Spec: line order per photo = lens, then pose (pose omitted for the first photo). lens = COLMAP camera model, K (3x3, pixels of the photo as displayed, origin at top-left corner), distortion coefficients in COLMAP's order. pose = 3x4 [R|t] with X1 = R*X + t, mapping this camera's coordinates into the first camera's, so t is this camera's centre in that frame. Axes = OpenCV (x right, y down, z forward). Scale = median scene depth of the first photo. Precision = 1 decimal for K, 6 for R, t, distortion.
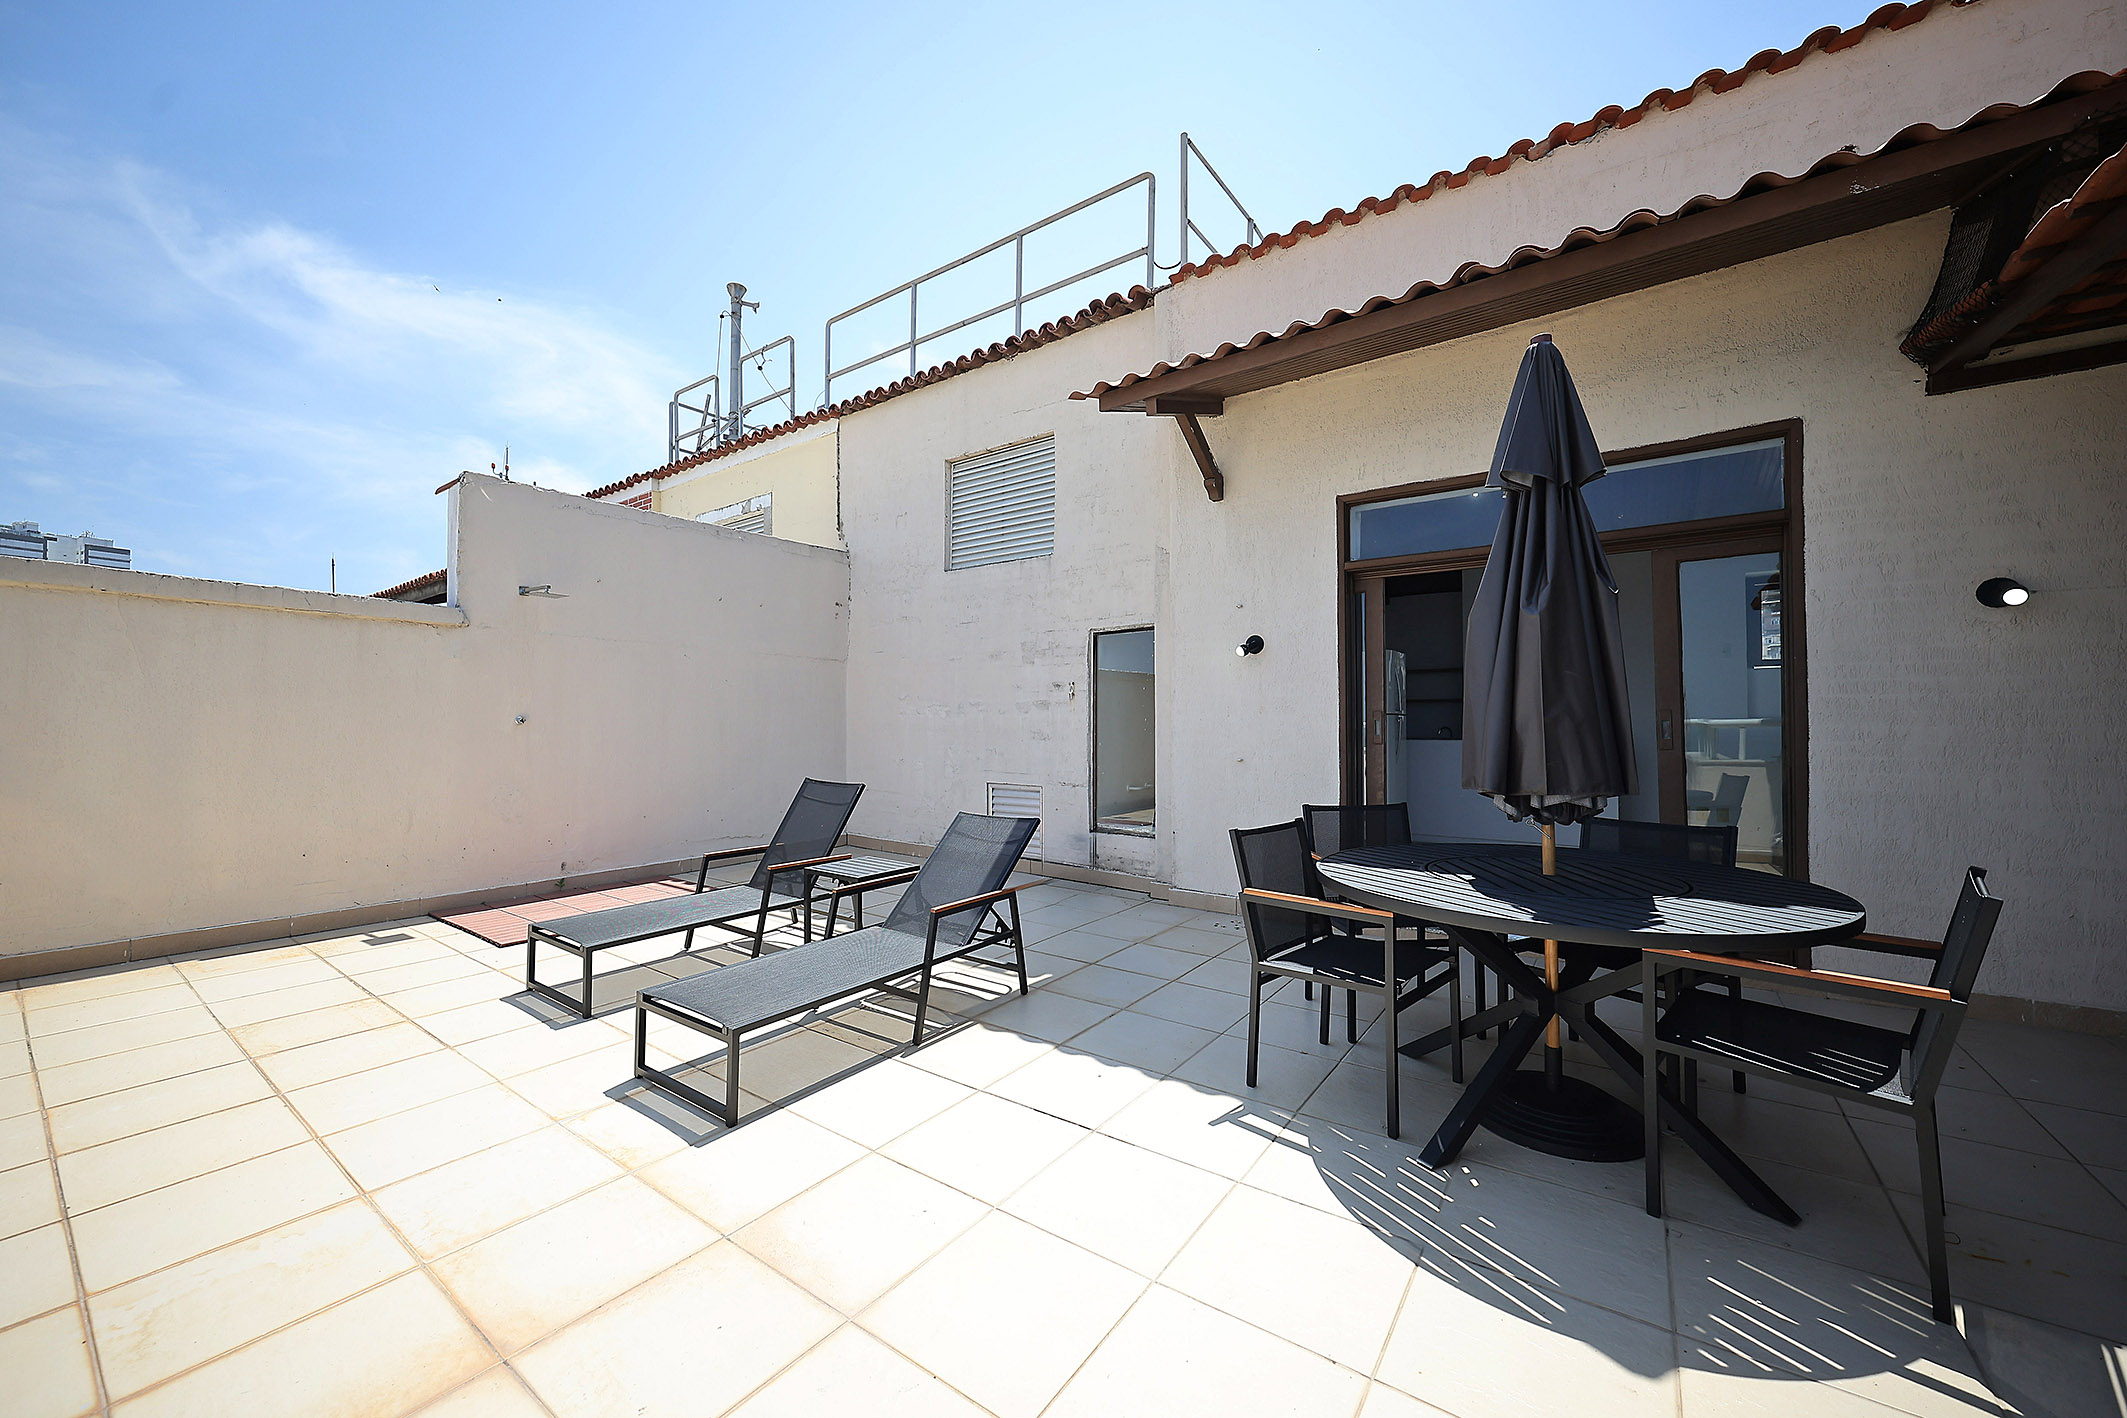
lens RADIAL K [[787.2, 0, 1060.0], [0, 787.2, 712.3], [0, 0, 1]] dist [0.000432, 0.000043]
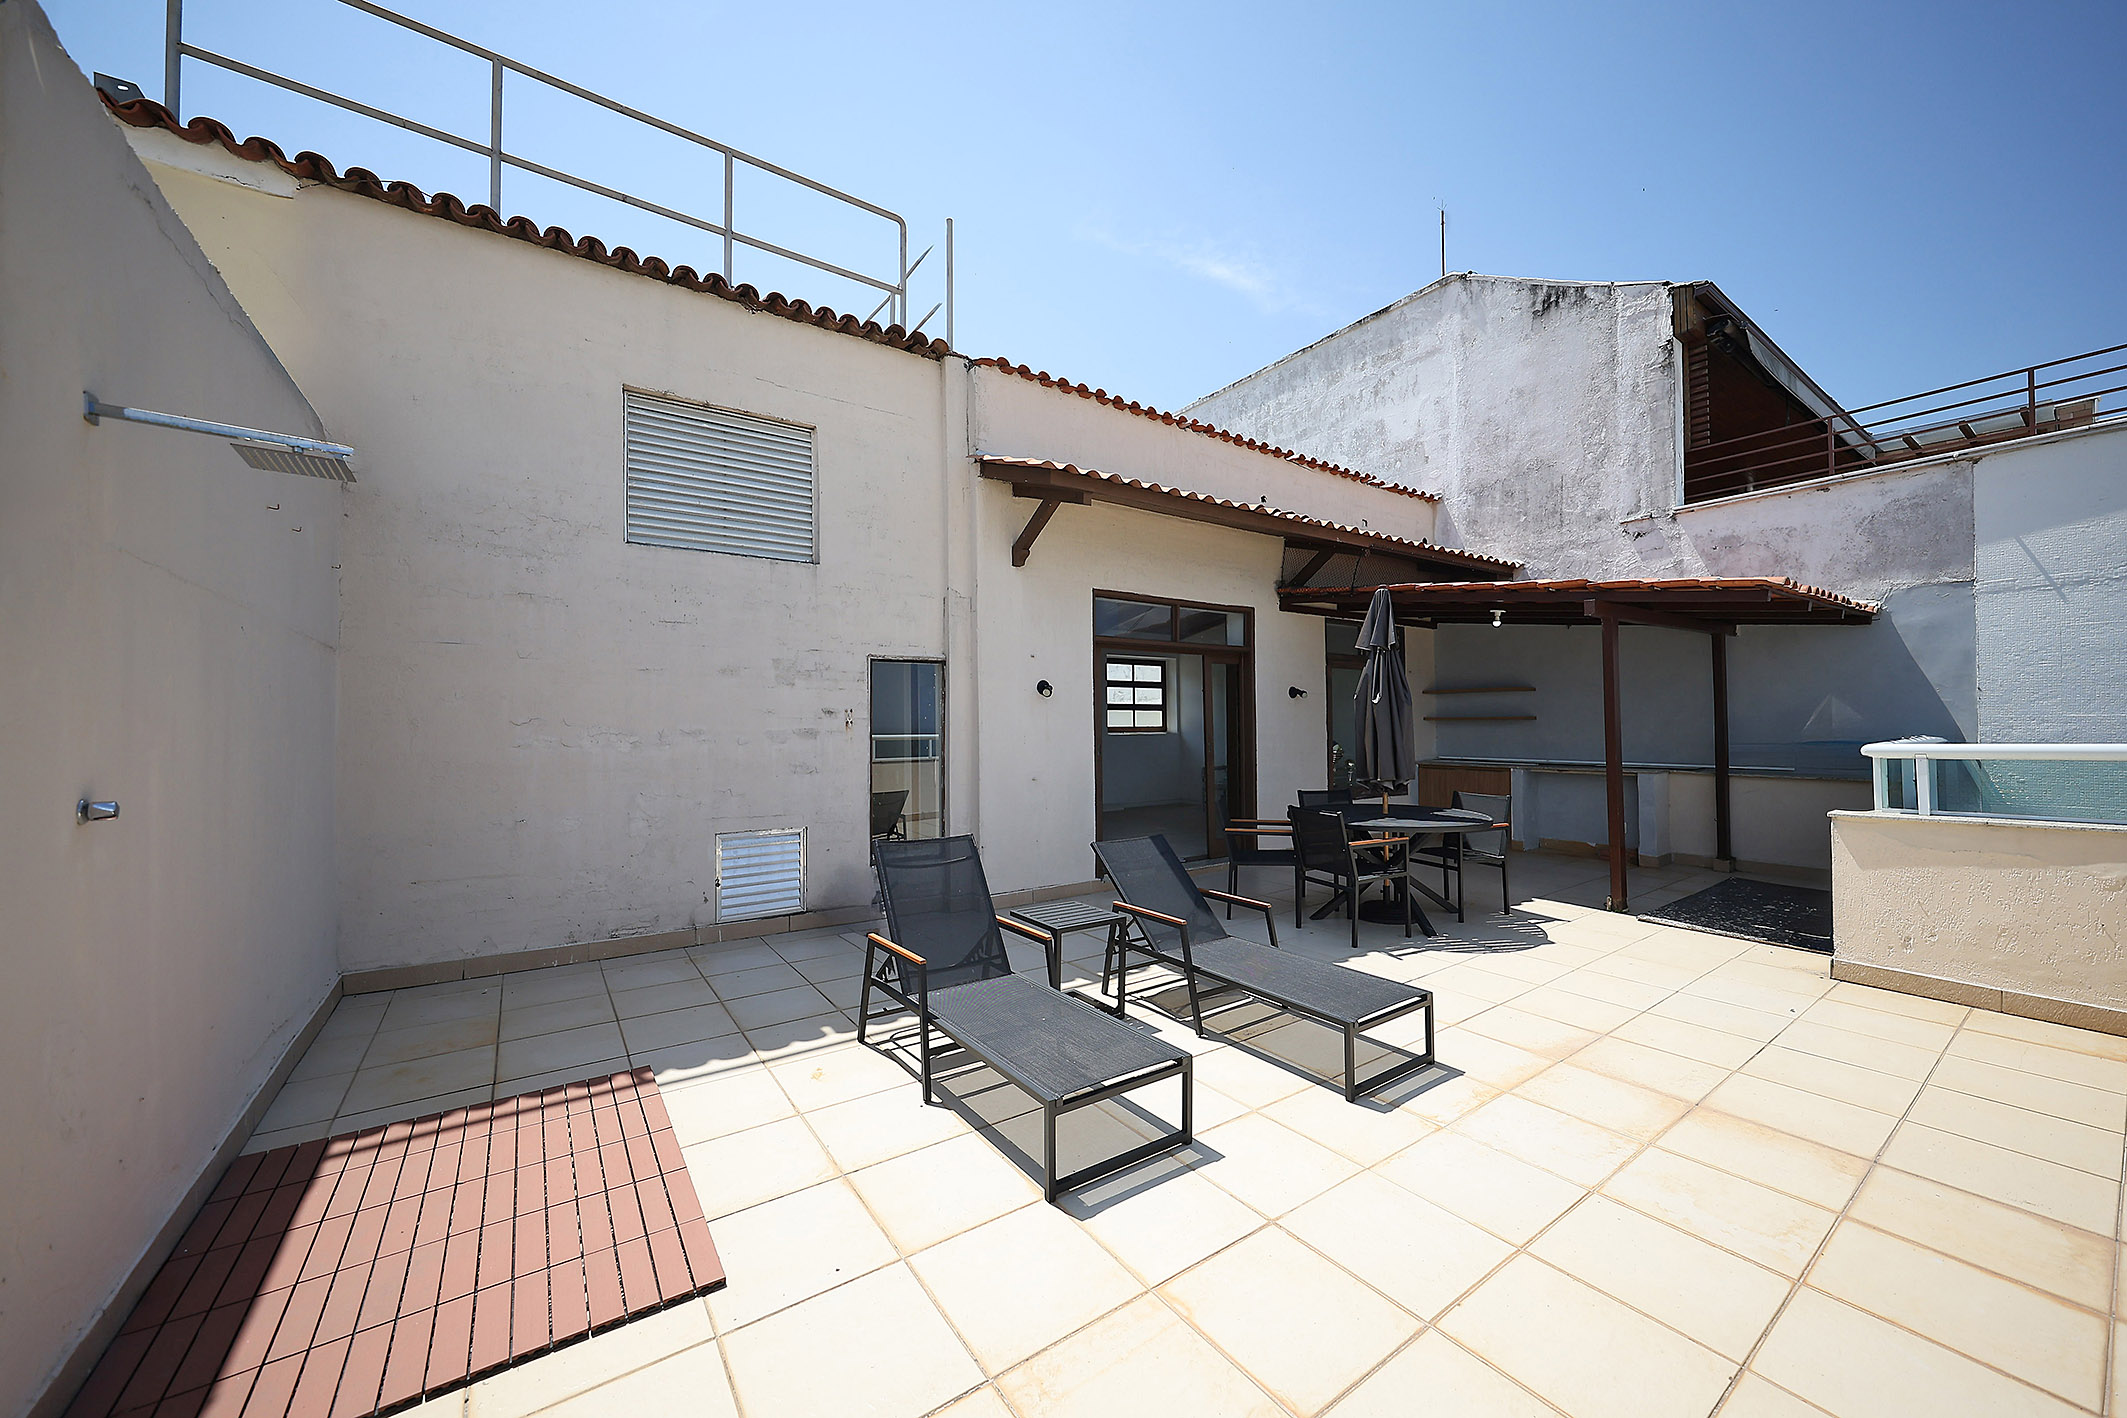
lens RADIAL K [[769.0, 0, 1063.5], [0, 769.0, 709.0], [0, 0, 1]] dist [0.000321, 0.000065]
pose [[0.326736, 0.019684, 0.944911, -0.747023], [-0.006937, 0.999806, -0.018429, -0.023447], [-0.945090, -0.000534, 0.326810, 0.459534]]
